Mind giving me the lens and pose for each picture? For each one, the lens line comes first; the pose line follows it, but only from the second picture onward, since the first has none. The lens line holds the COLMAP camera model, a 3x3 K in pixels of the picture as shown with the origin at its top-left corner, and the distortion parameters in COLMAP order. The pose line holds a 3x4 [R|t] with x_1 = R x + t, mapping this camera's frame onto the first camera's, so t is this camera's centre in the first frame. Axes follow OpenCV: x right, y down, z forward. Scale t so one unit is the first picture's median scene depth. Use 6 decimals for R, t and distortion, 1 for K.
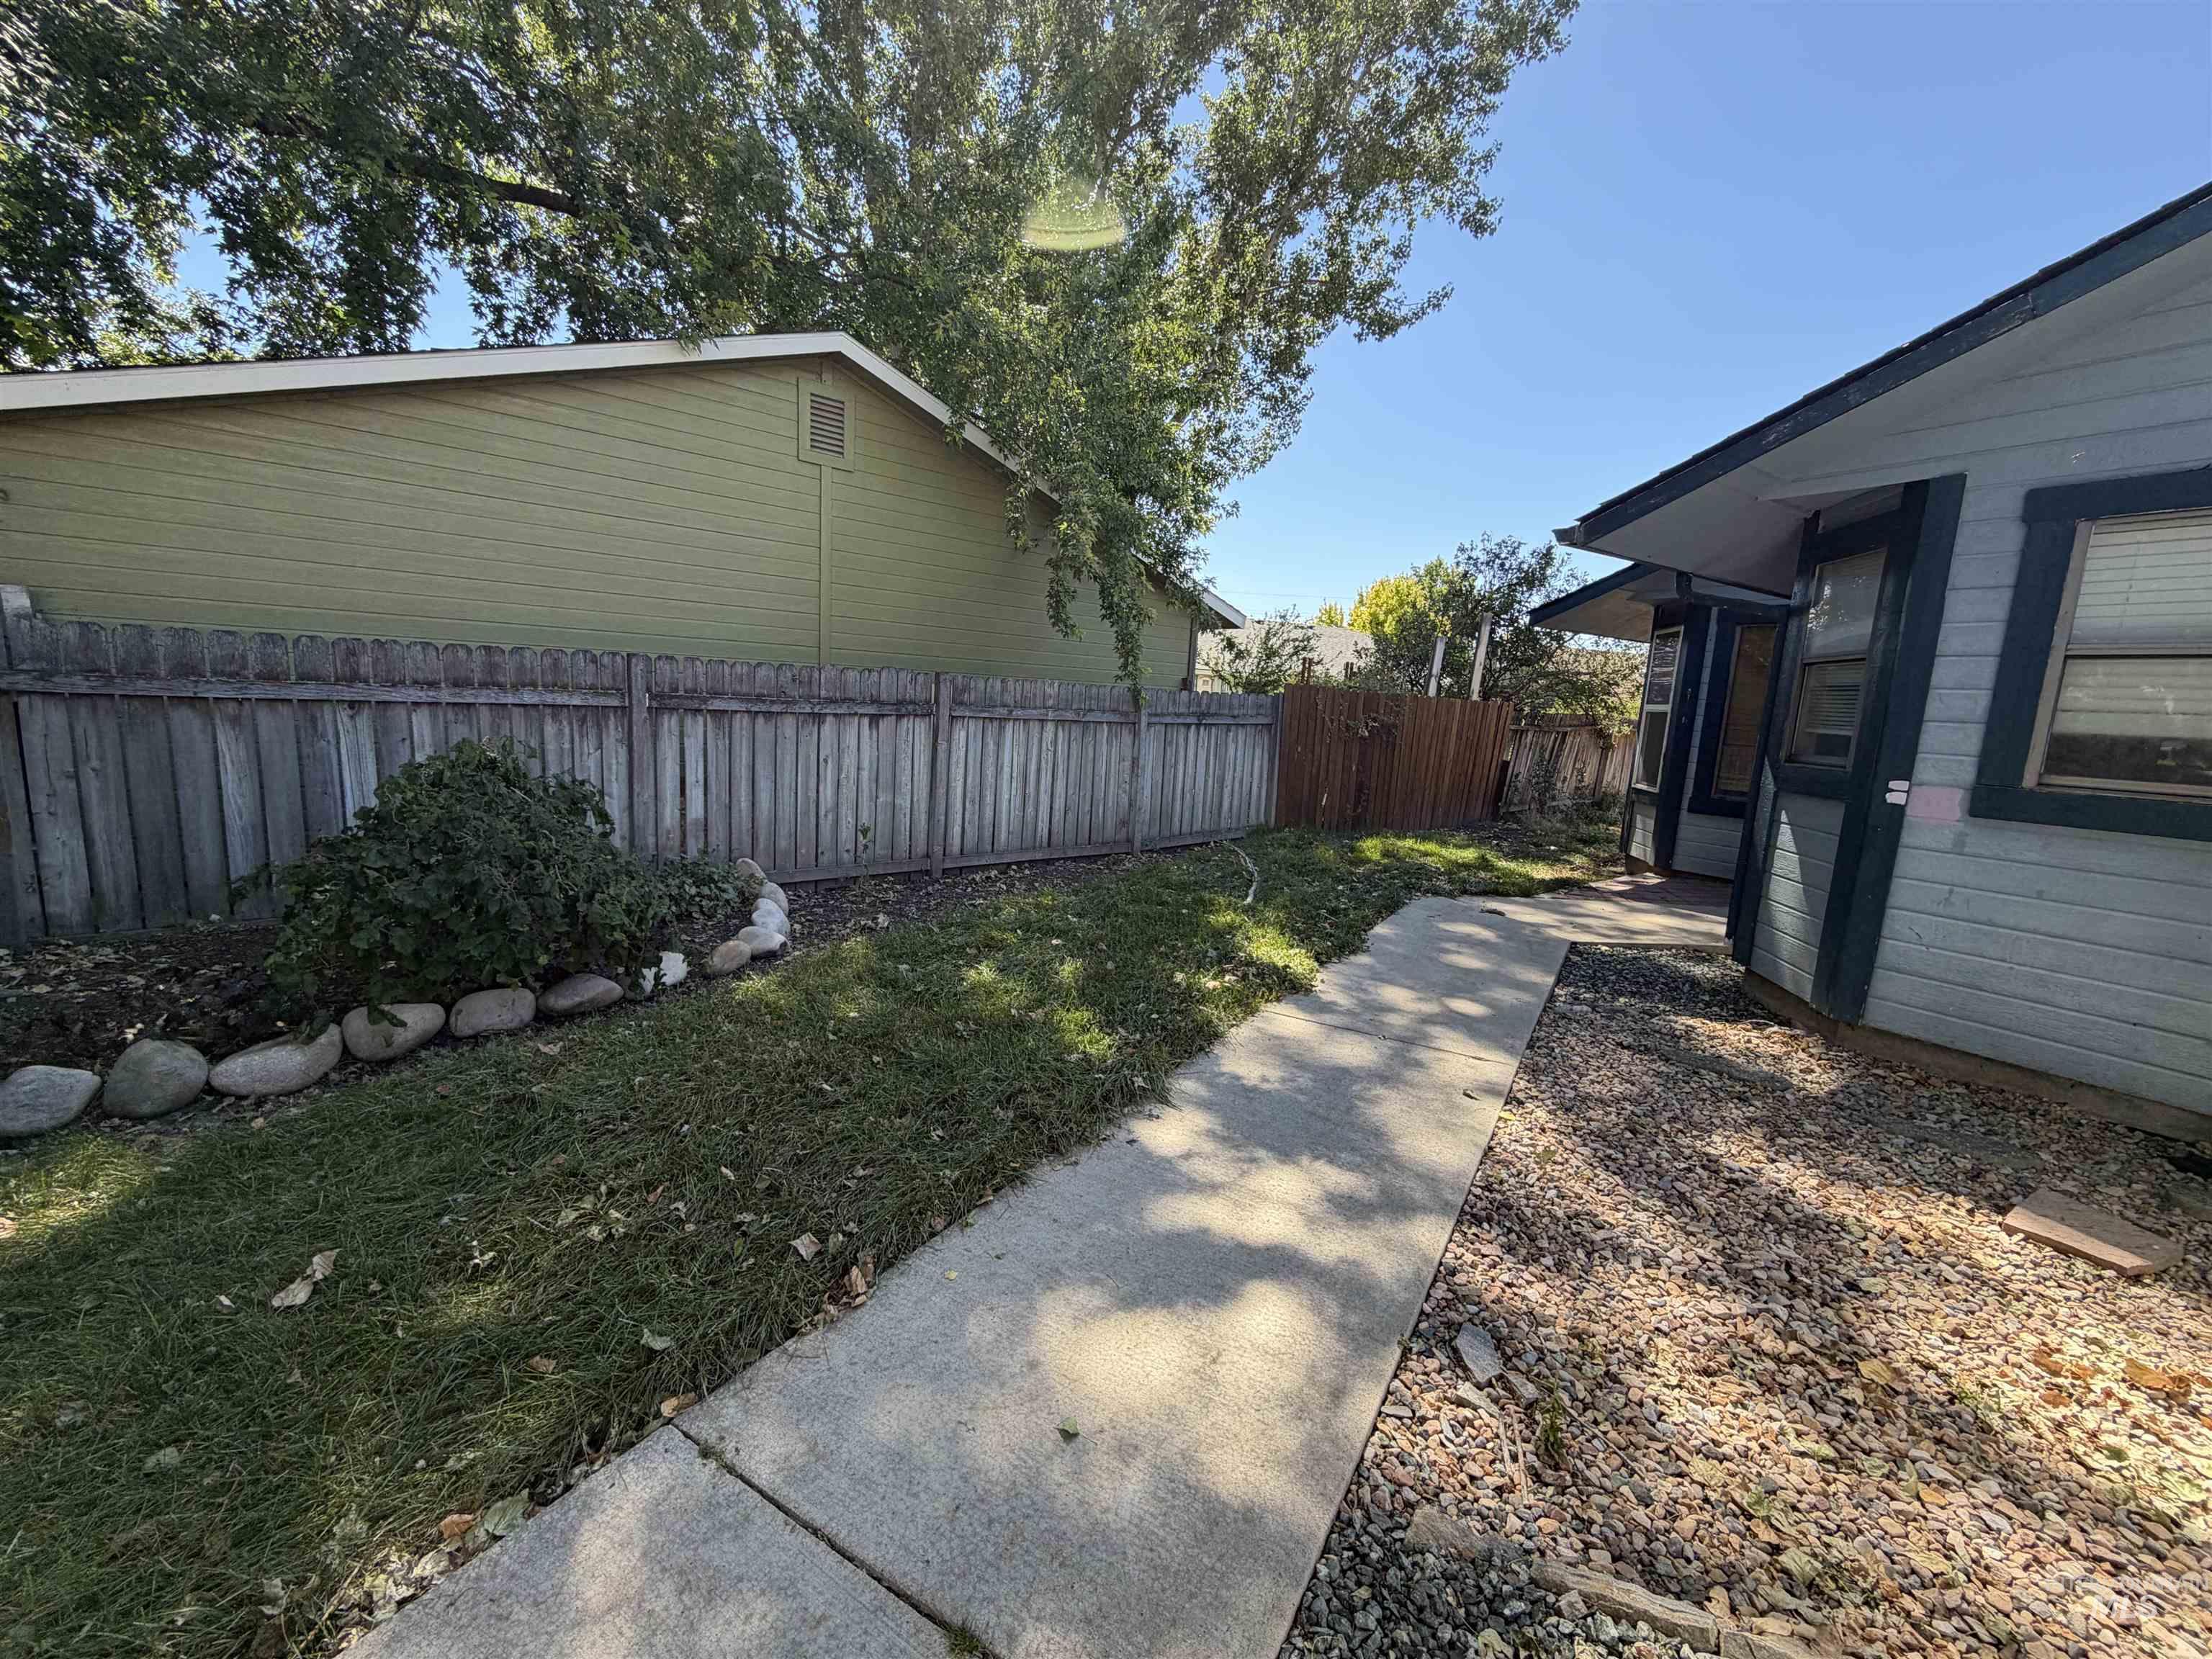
lens RADIAL K [[892.0, 0, 1107.8], [0, 892.0, 828.7], [0, 0, 1]] dist [0.000140, -0.000165]
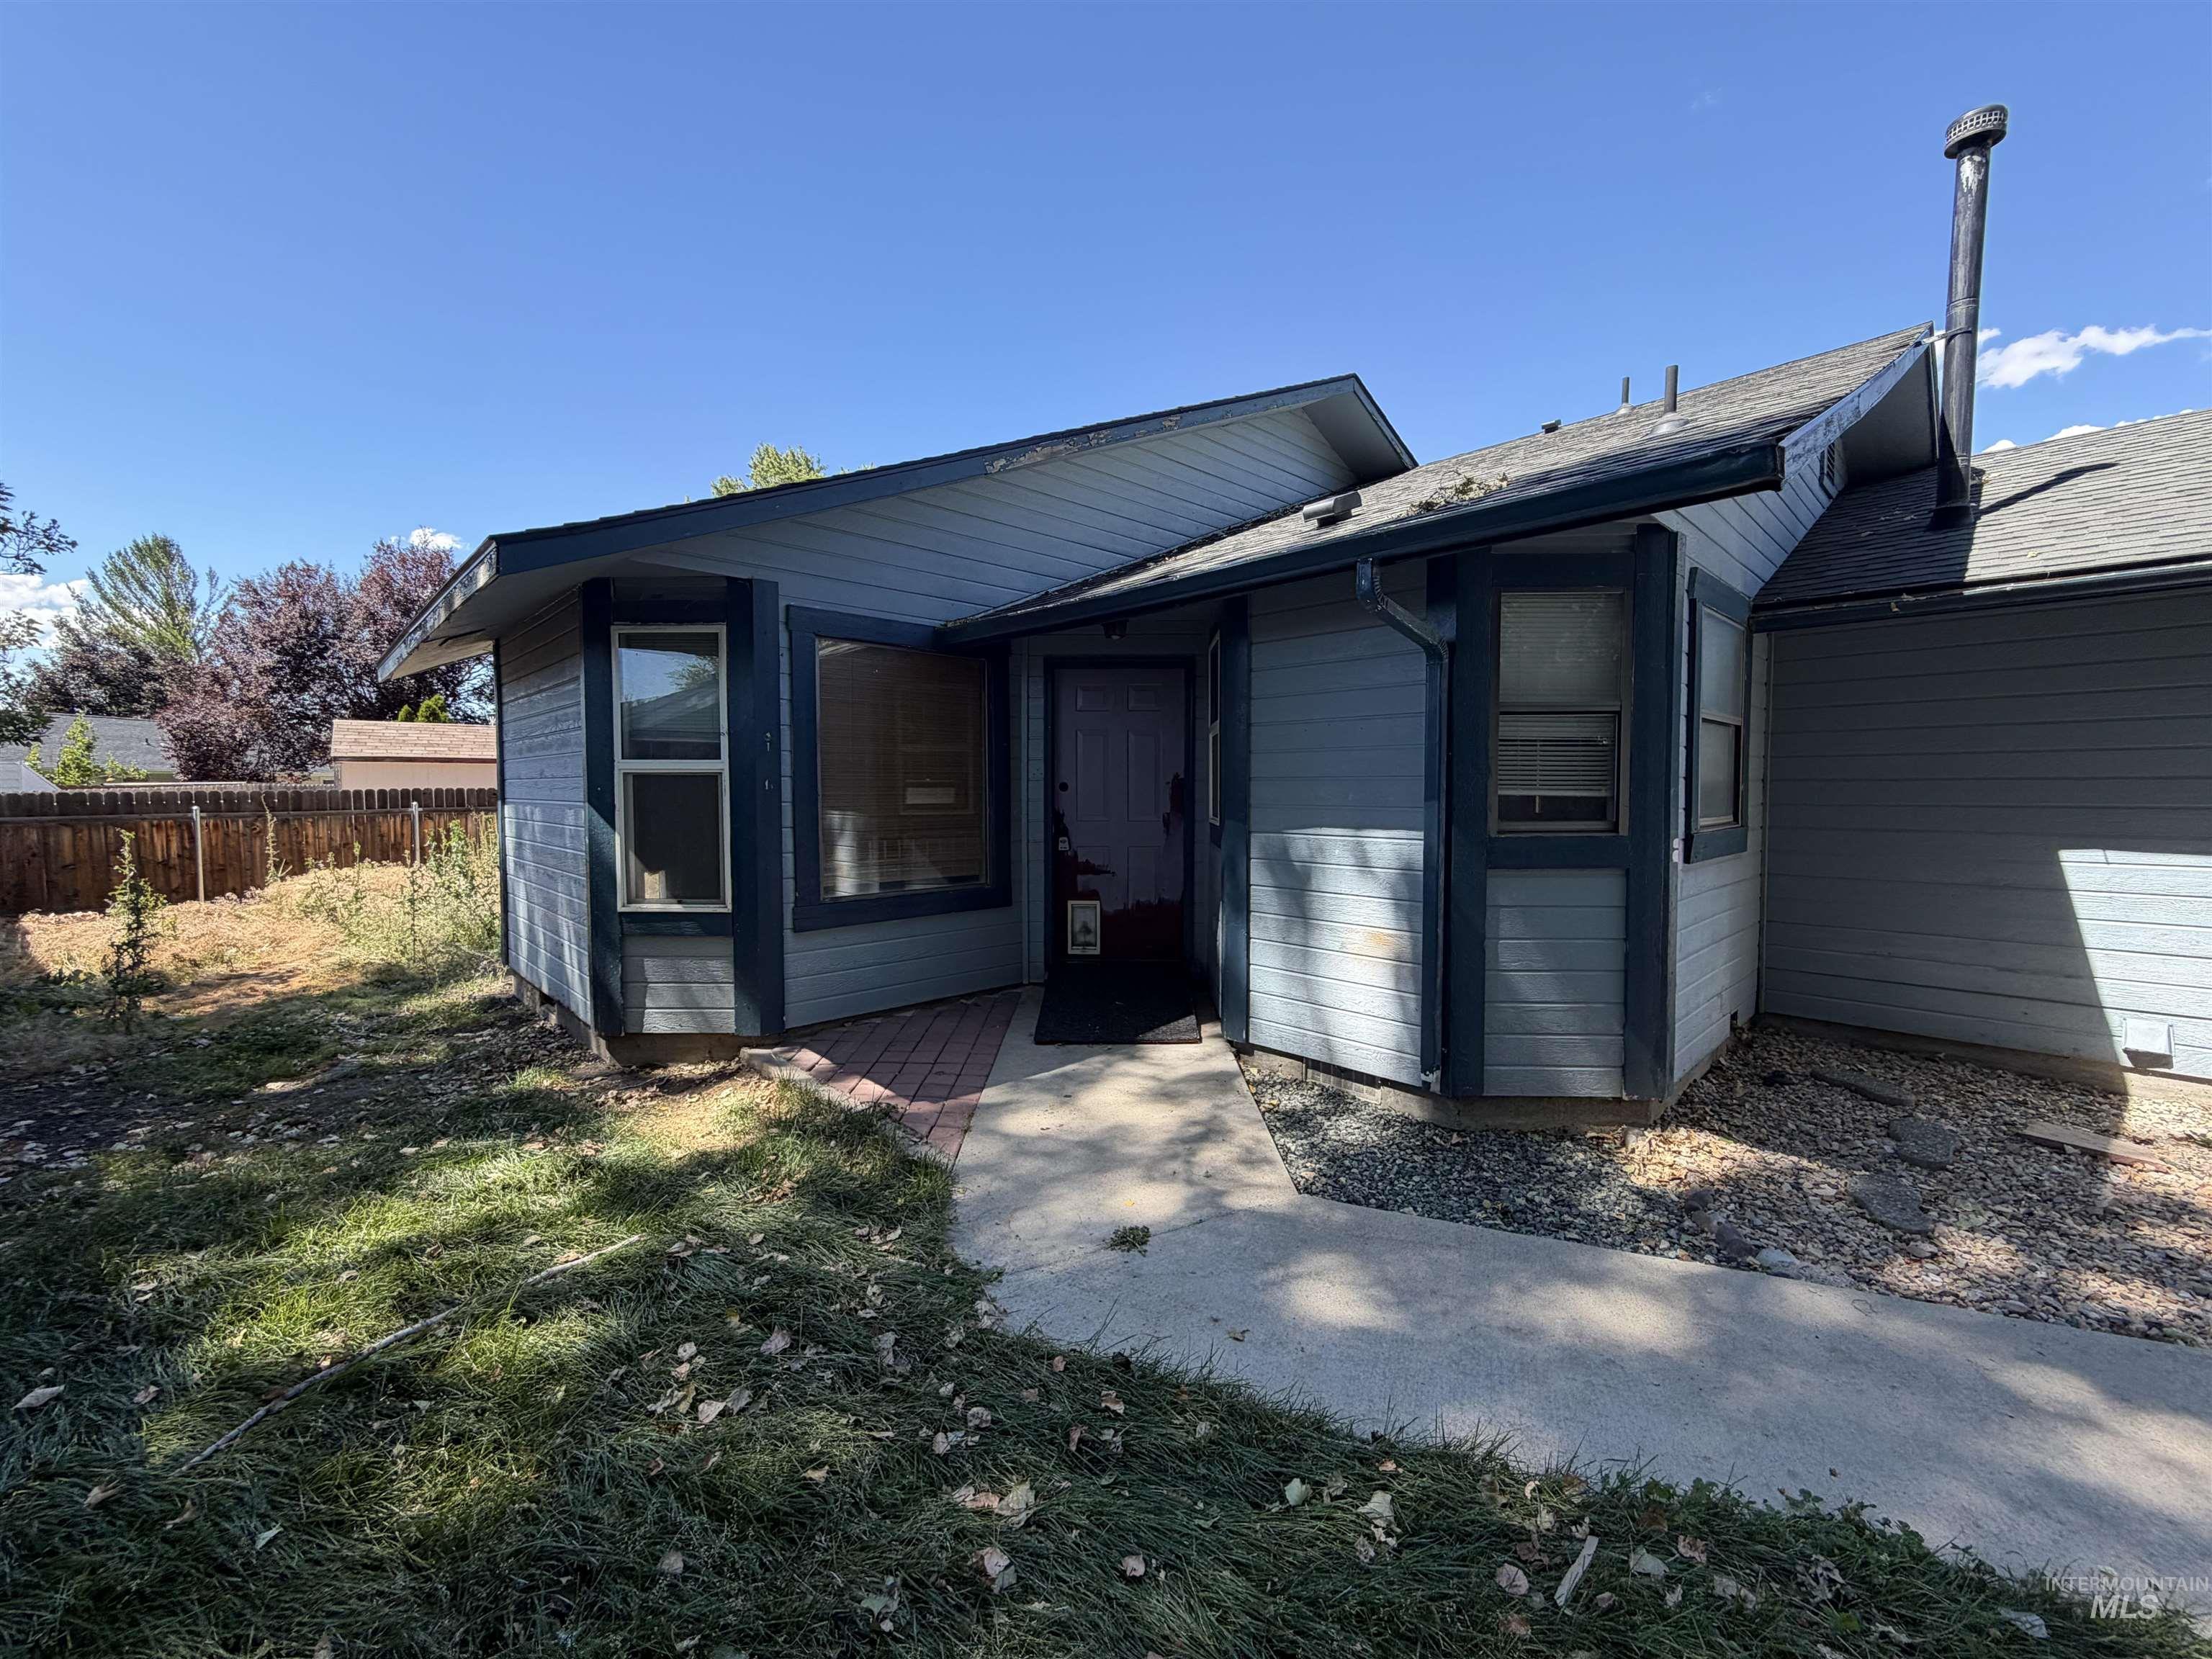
lens RADIAL K [[892.0, 0, 1100.3], [0, 892.0, 830.8], [0, 0, 1]] dist [0.000140, -0.000165]
pose [[-0.168841, -0.109158, 0.979580, 0.022458], [0.146024, 0.980111, 0.134386, -0.164073], [-0.974766, 0.165733, -0.149544, 1.030990]]
